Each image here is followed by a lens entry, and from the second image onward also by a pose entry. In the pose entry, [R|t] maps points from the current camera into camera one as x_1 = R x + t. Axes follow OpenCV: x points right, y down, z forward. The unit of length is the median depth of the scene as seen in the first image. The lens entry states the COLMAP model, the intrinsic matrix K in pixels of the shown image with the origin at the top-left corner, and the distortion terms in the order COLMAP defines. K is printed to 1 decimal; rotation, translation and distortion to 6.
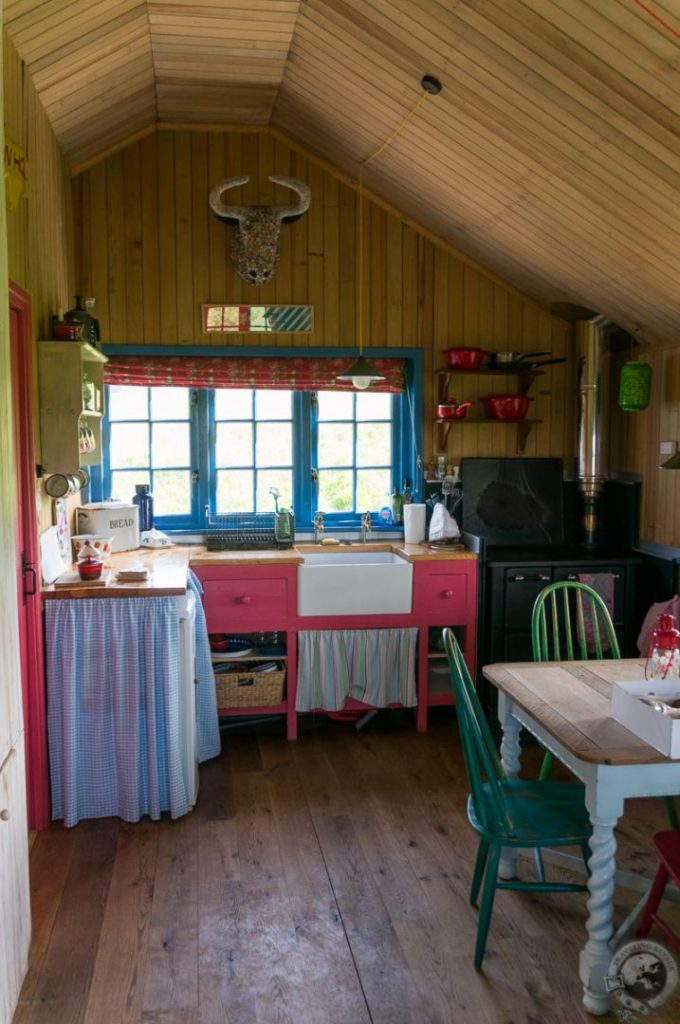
lens RADIAL K [[917.4, 0, 340.0], [0, 917.4, 512.0], [0, 0, 1]] dist [-0.004727, -0.001352]
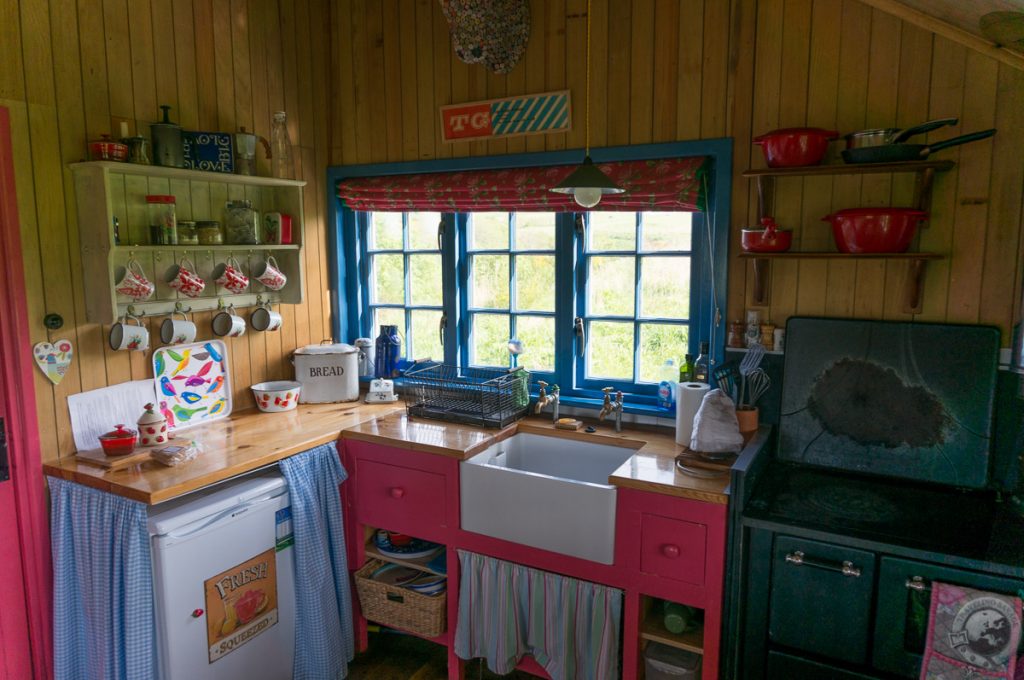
lens RADIAL K [[681.3, 0, 512.0], [0, 681.3, 340.0], [0, 0, 1]] dist [-0.003373, -0.000337]
pose [[0.794395, 0.083985, -0.601567, 0.265549], [-0.055390, 0.996285, 0.065946, -0.063976], [0.604871, -0.019067, 0.796095, 0.542397]]
